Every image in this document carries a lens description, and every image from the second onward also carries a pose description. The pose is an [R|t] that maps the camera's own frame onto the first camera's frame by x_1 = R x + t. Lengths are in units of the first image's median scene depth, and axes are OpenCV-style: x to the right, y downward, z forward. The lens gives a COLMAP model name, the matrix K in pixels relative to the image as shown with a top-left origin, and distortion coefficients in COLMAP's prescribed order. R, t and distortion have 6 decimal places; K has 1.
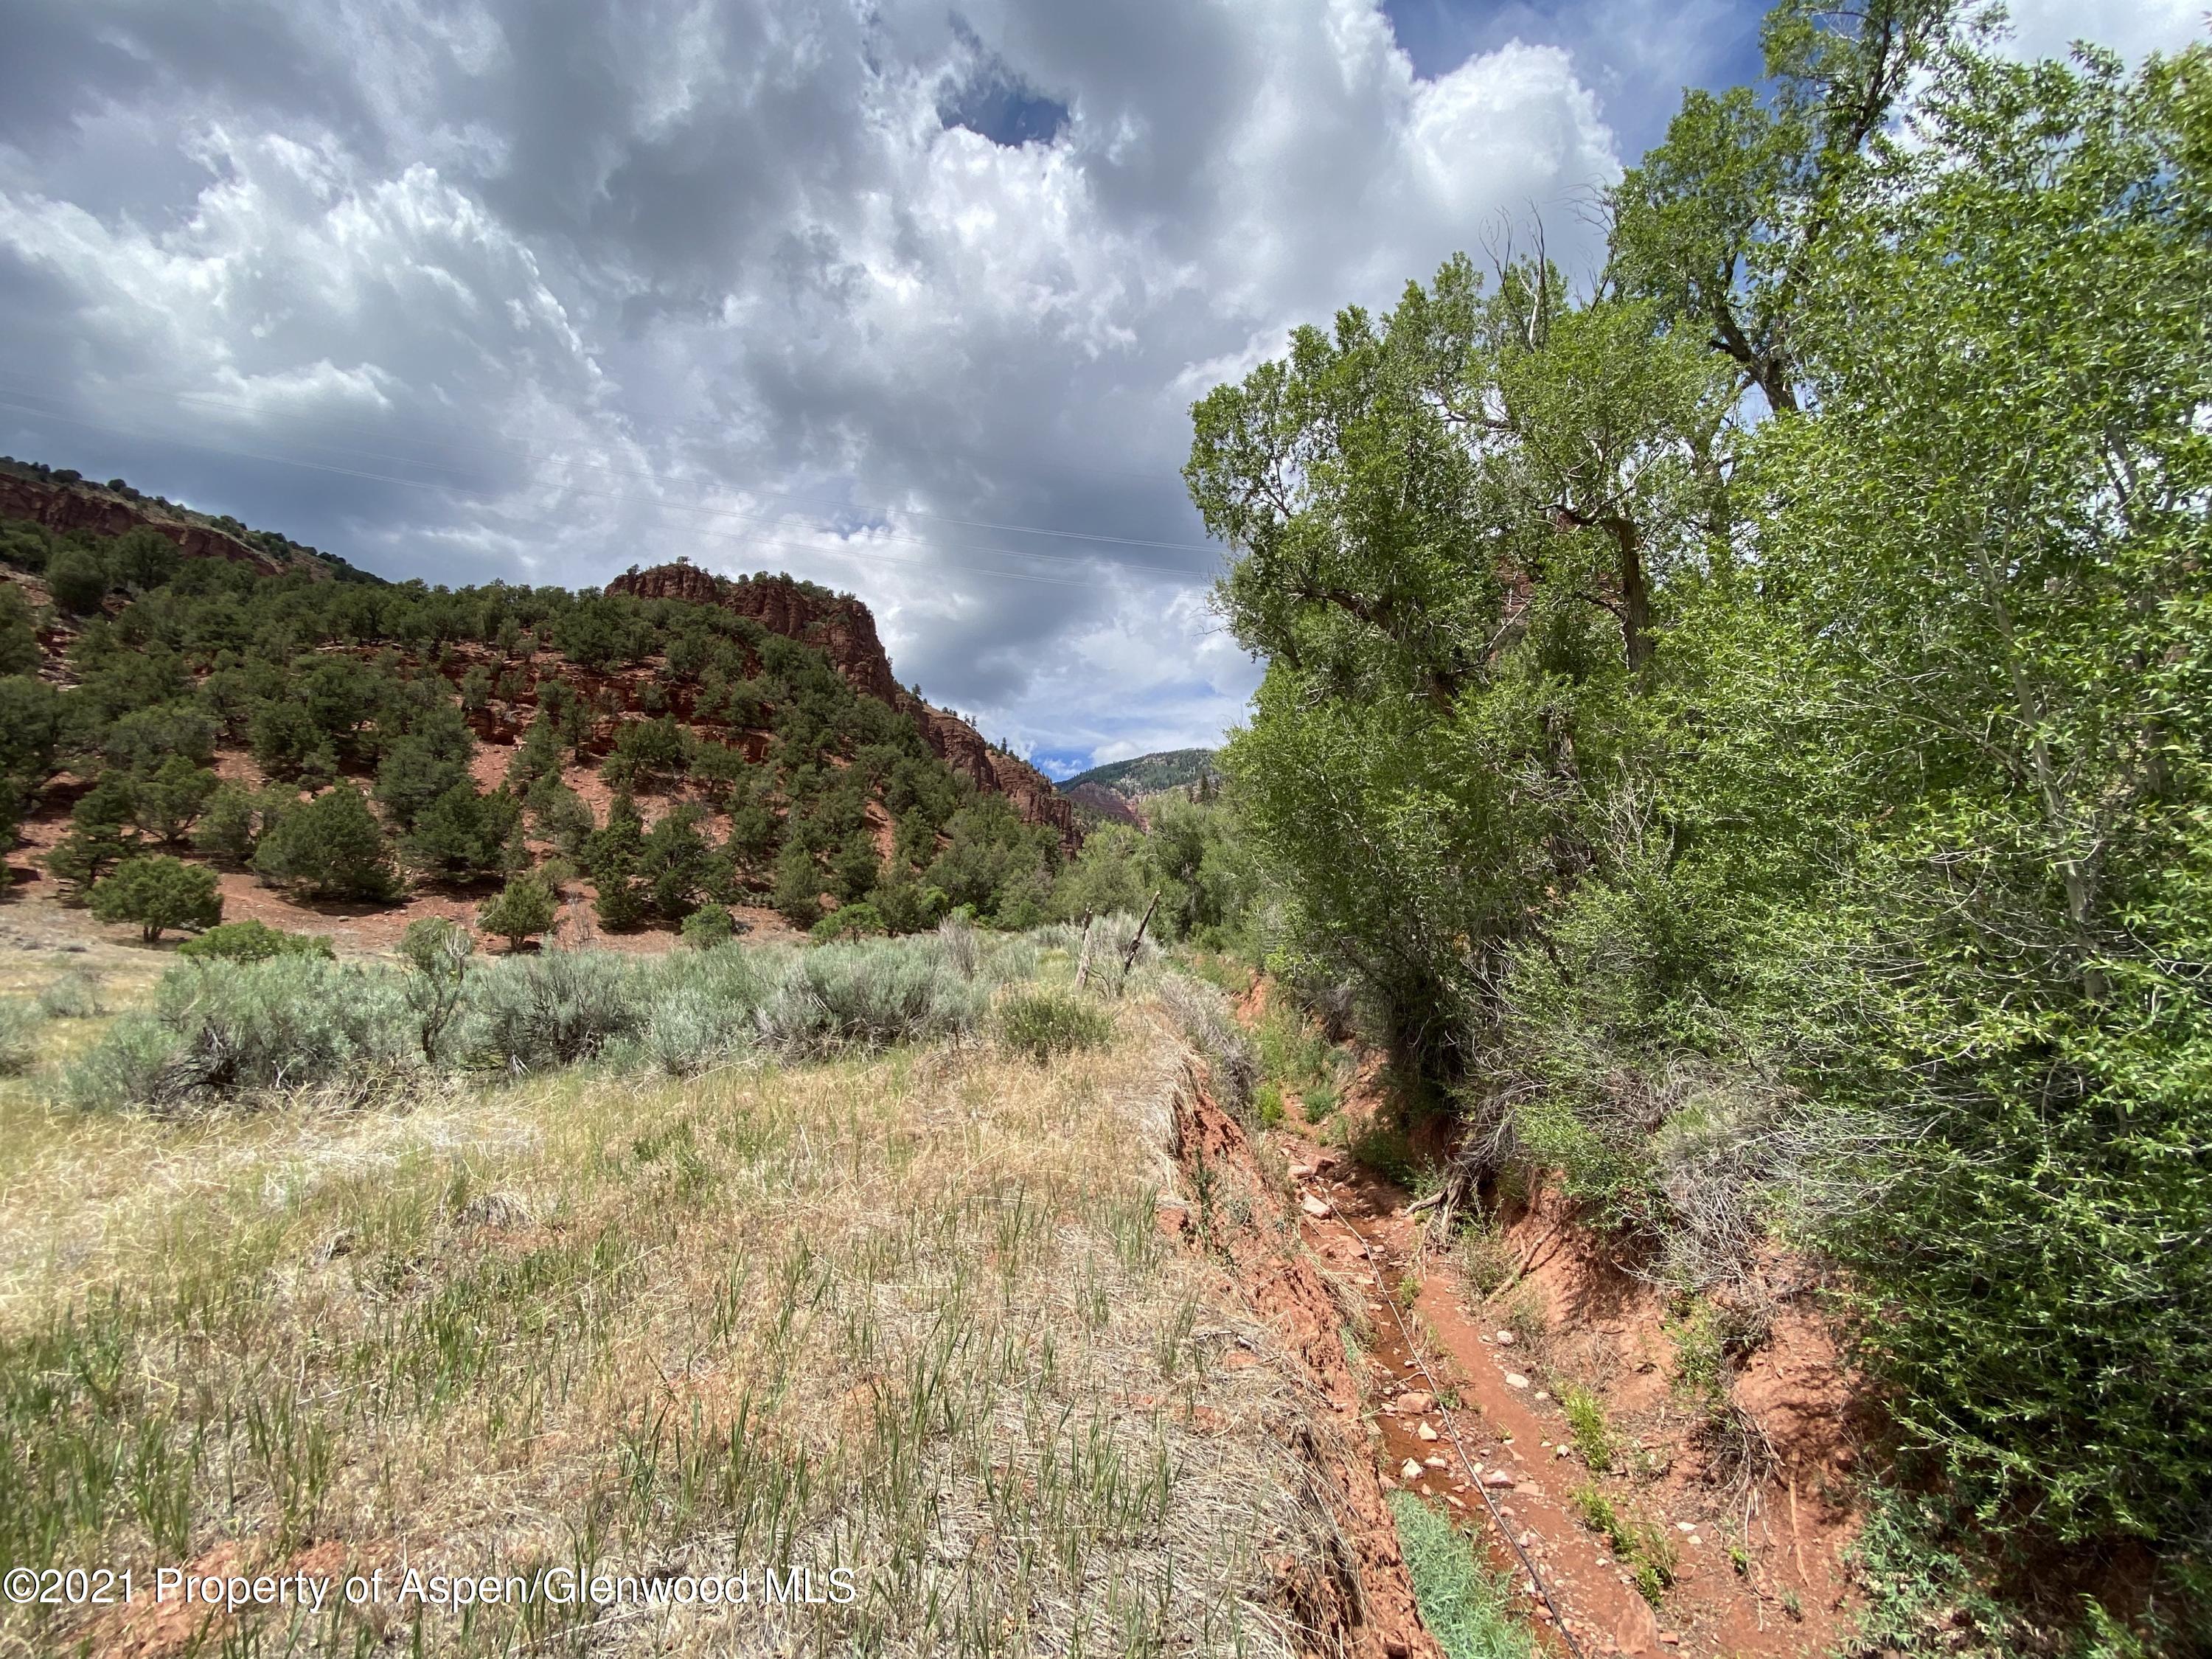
lens RADIAL K [[884.0, 0, 1098.6], [0, 884.0, 828.6], [0, 0, 1]] dist [0.016375, -0.018735]
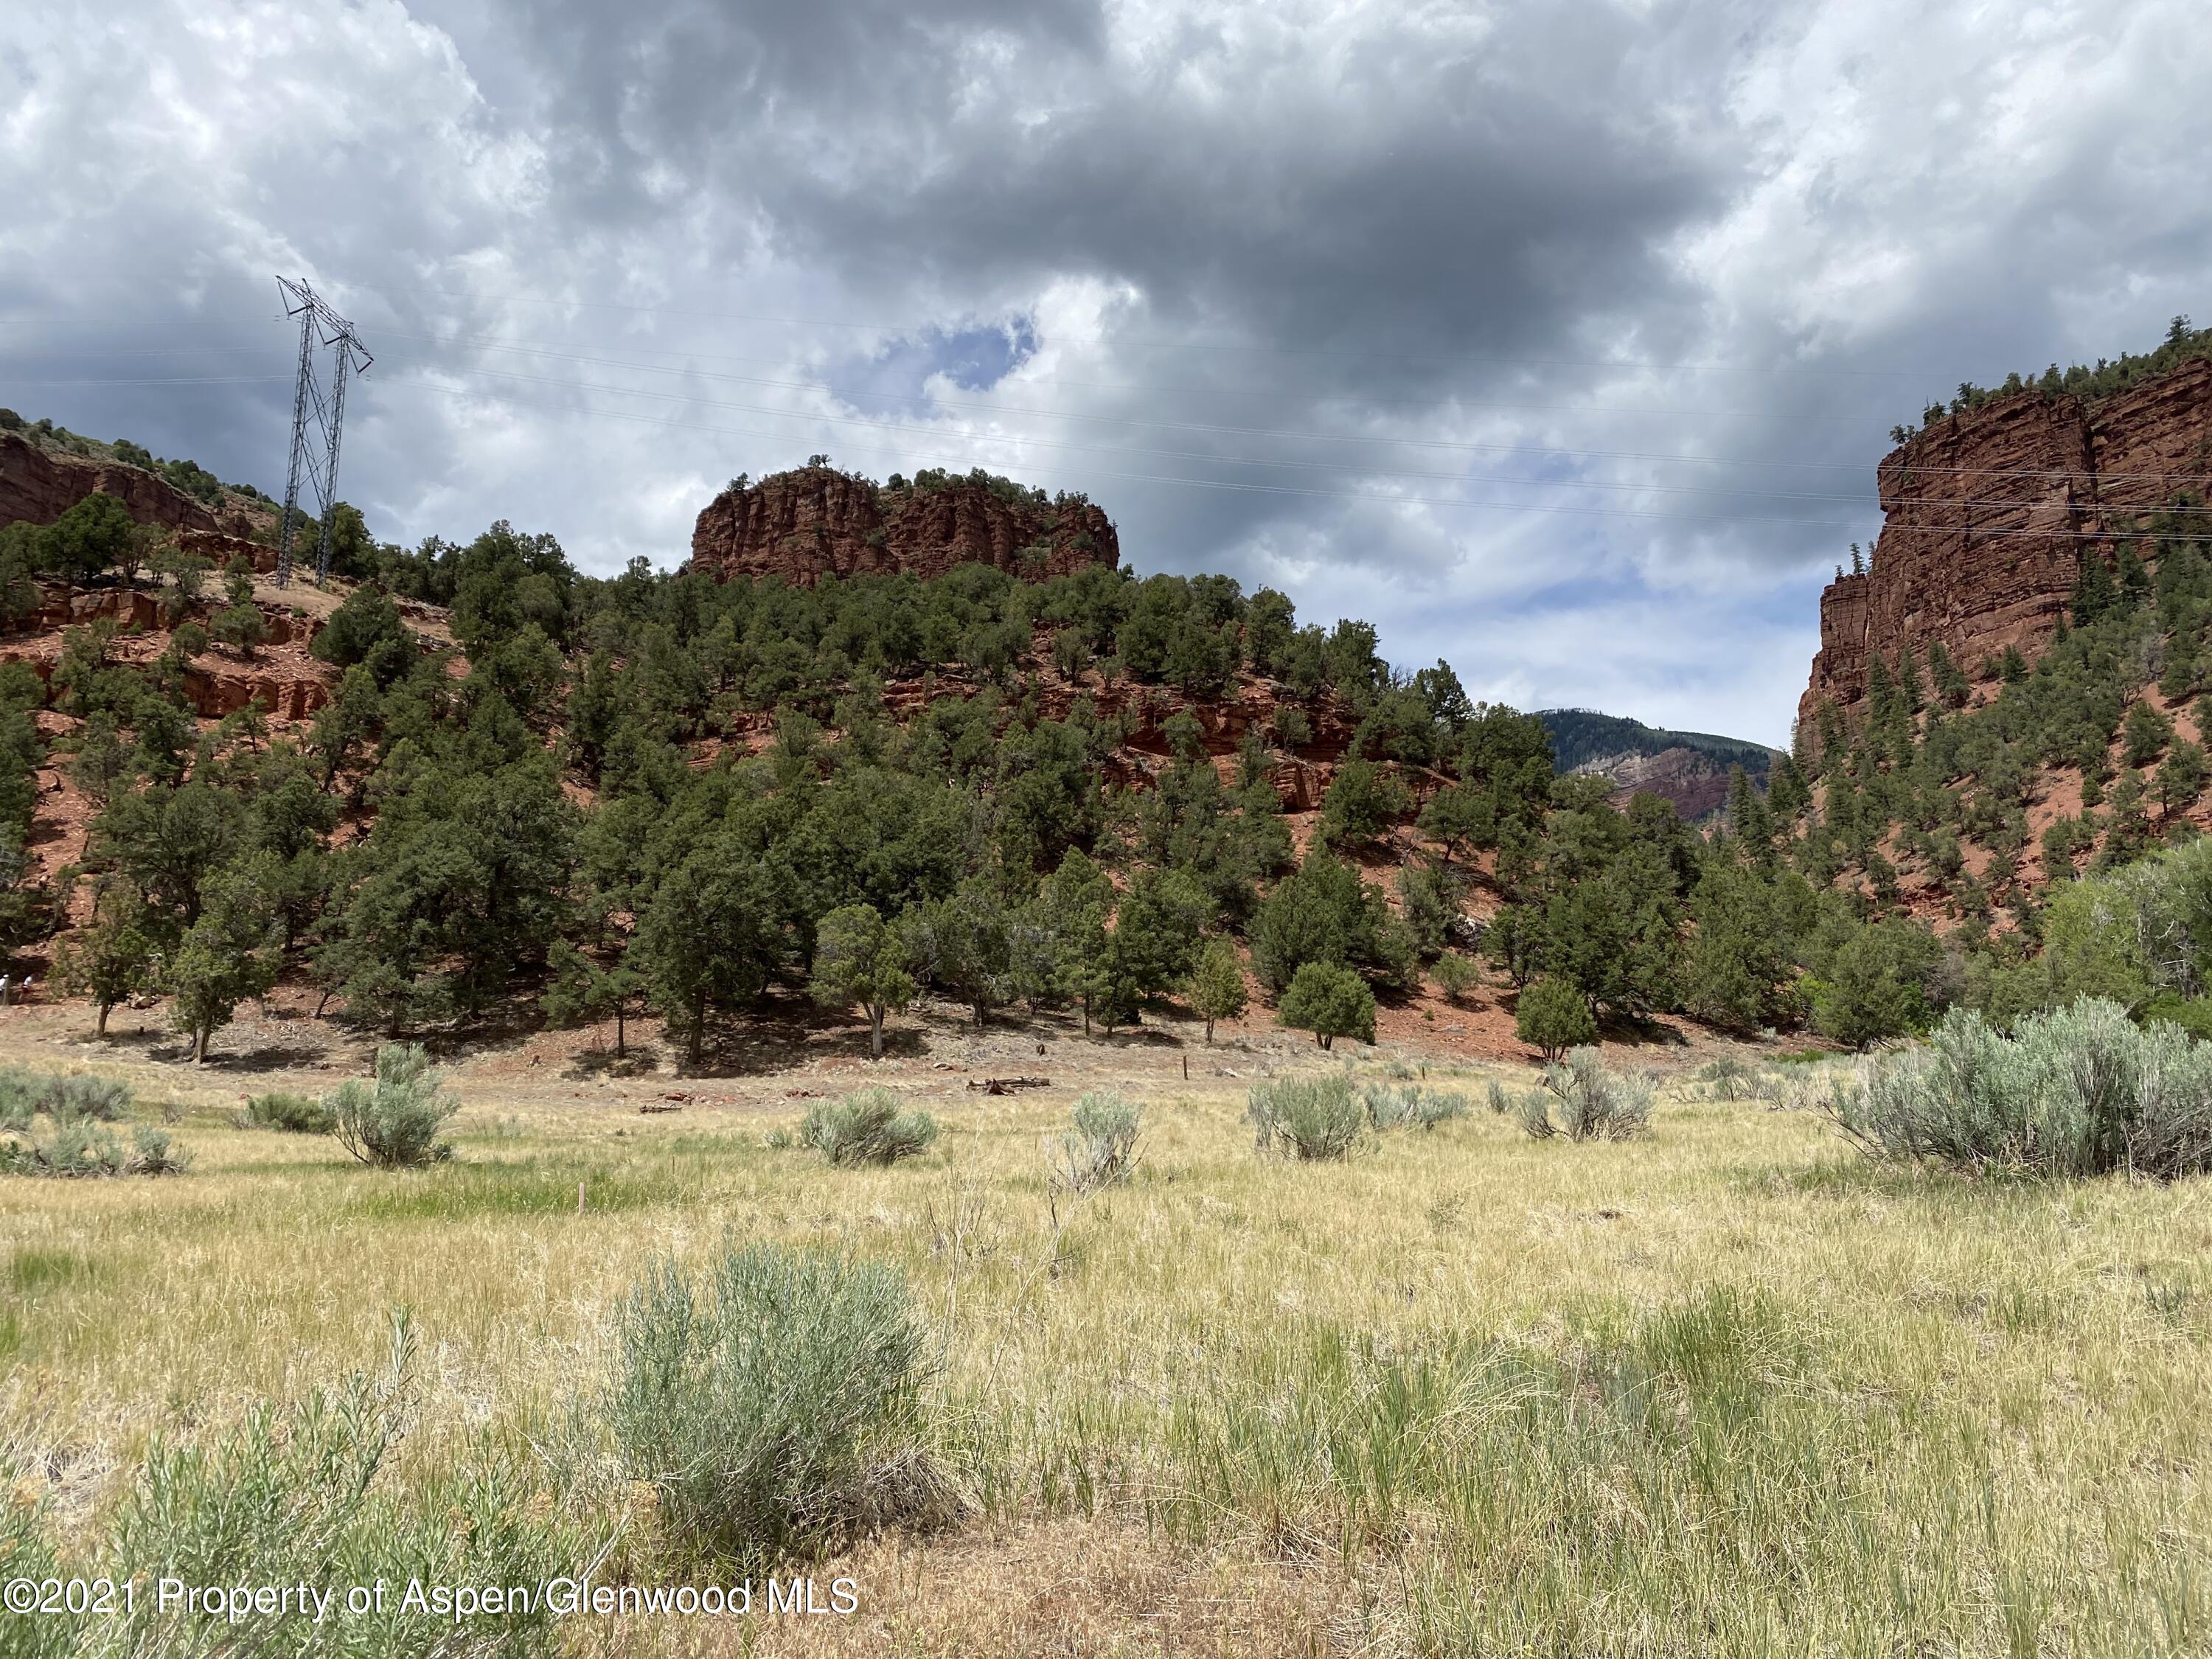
lens RADIAL K [[1678.0, 0, 1084.6], [0, 1678.0, 809.5], [0, 0, 1]] dist [0.017798, -0.026536]
pose [[0.988813, -0.041736, -0.143199, -0.816939], [0.036131, 0.998484, -0.041525, -0.055389], [0.144715, 0.035886, 0.988822, -0.690298]]
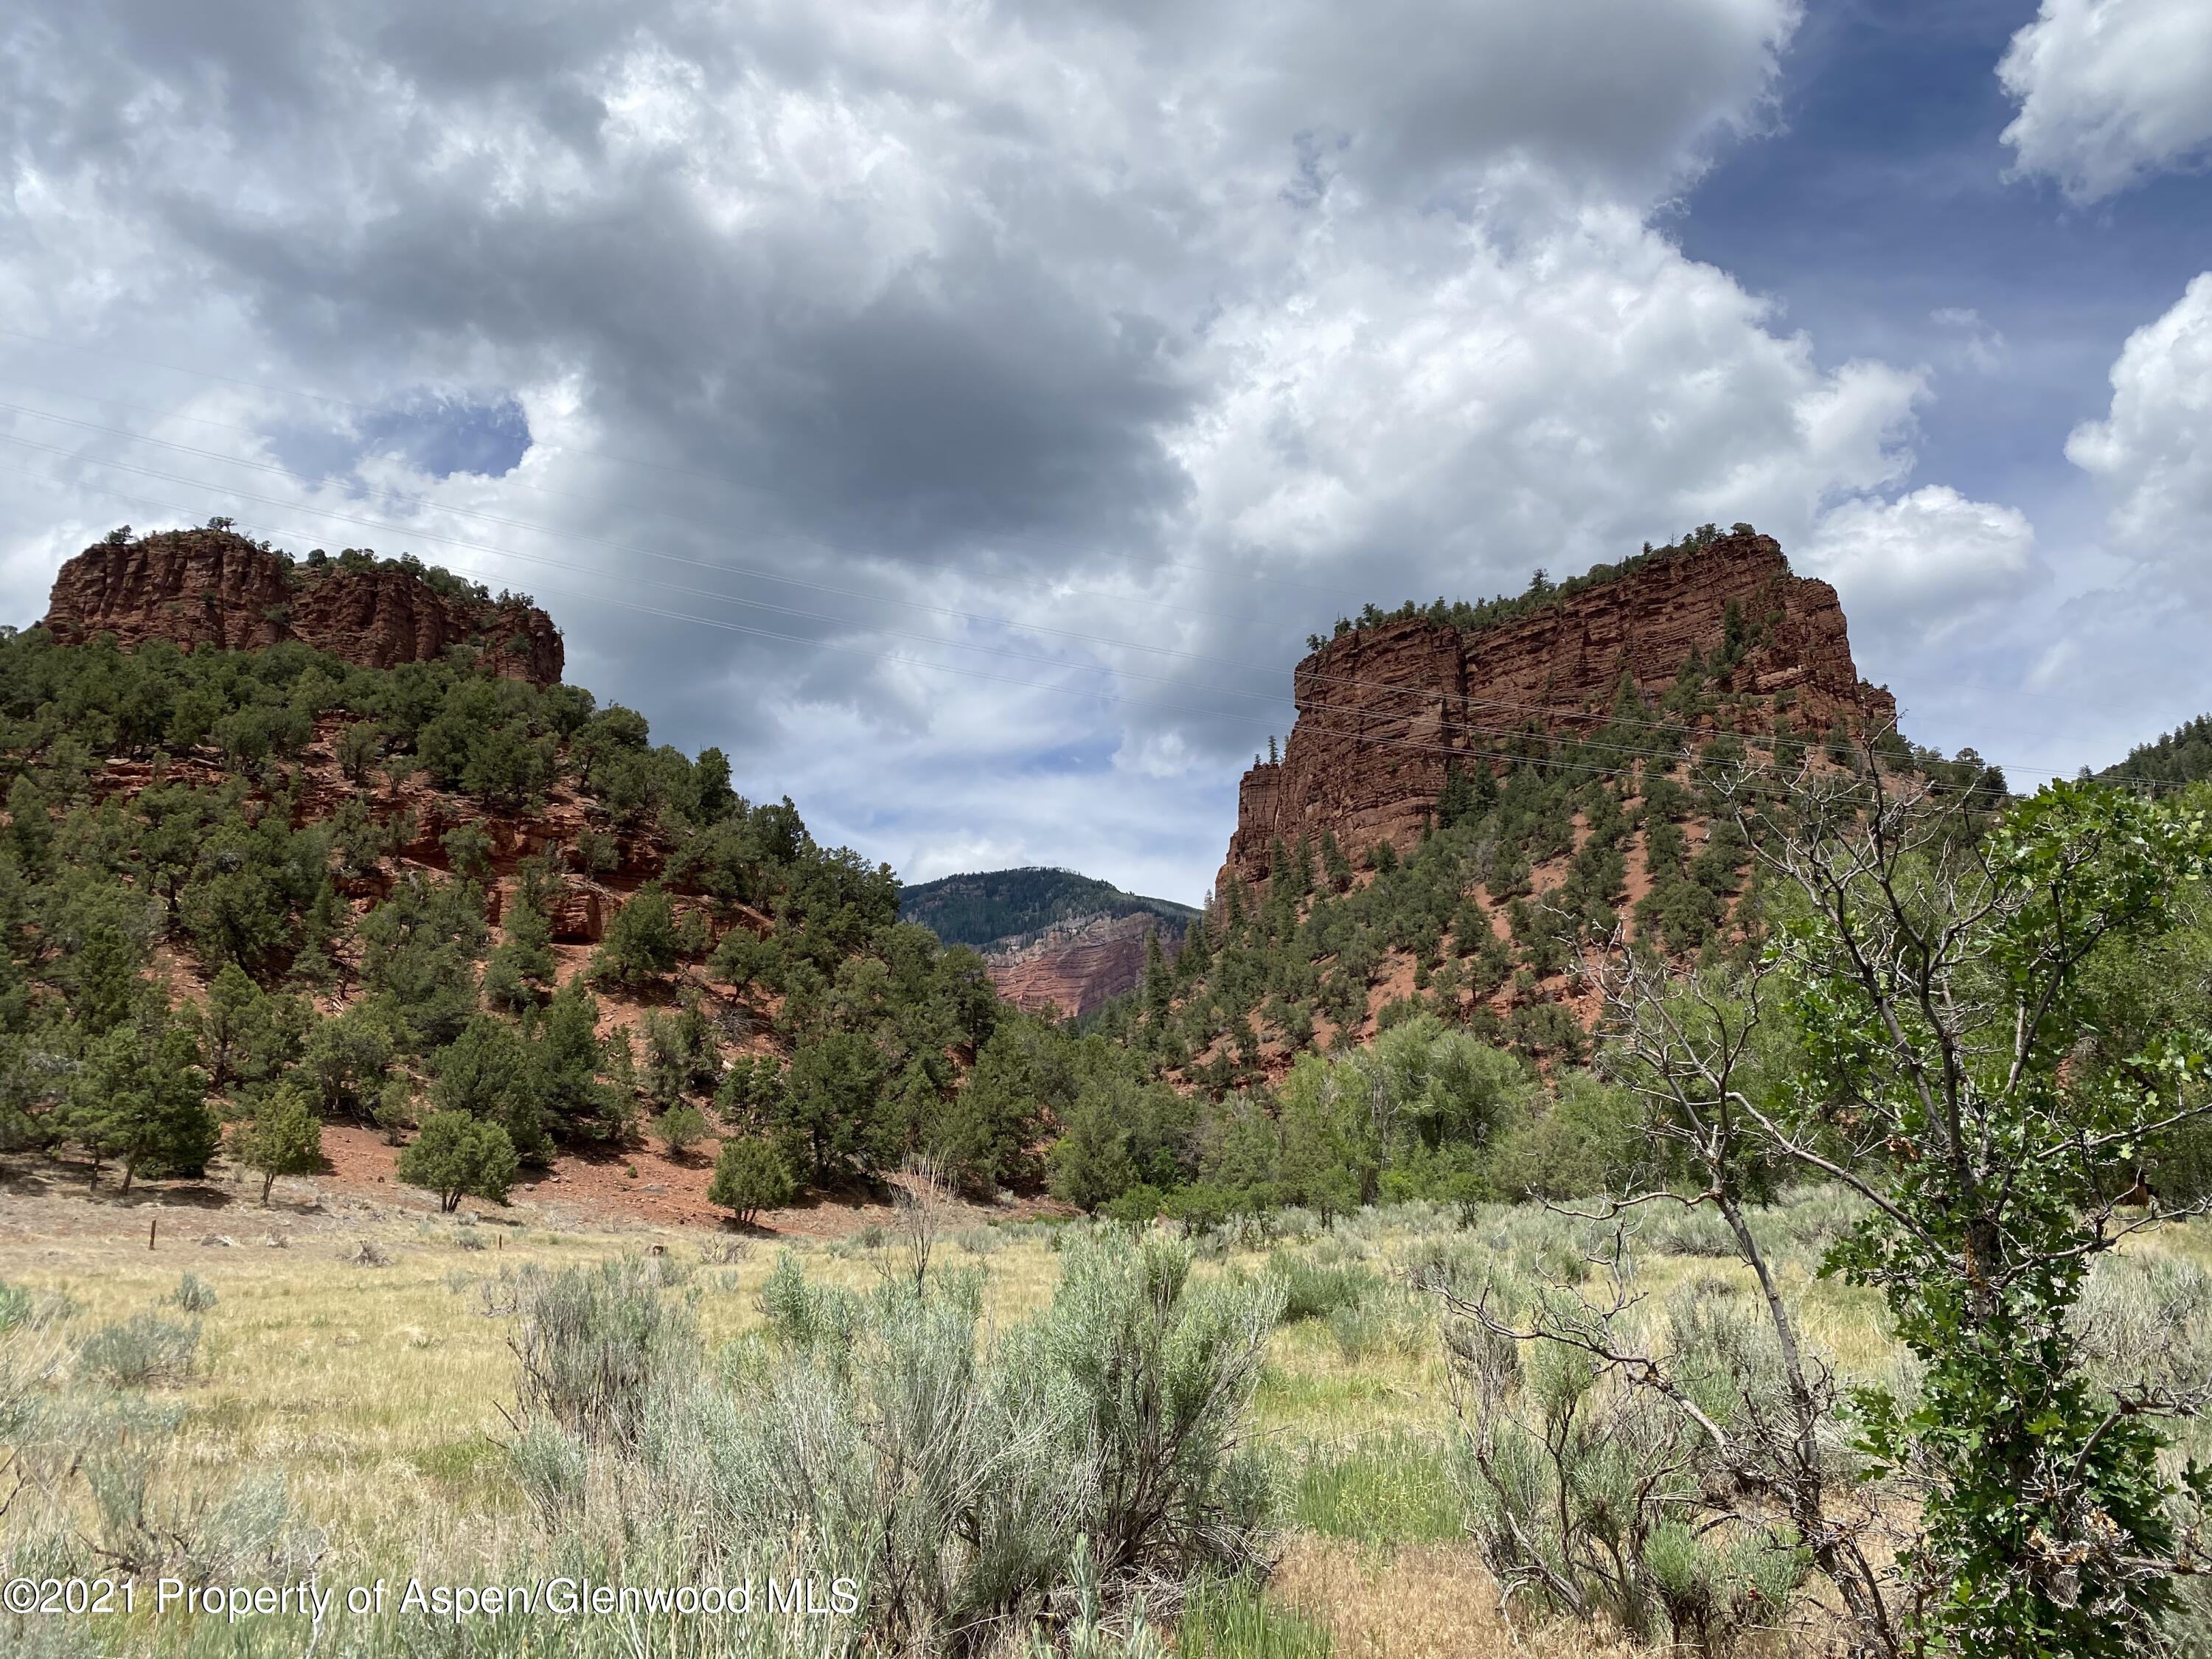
lens RADIAL K [[1678.0, 0, 1109.3], [0, 1678.0, 804.7], [0, 0, 1]] dist [0.017798, -0.026536]
pose [[0.985258, 0.039602, 0.166426, -0.567563], [-0.018618, 0.991881, -0.125803, -0.054539], [-0.170056, 0.120850, 0.977996, -0.600610]]
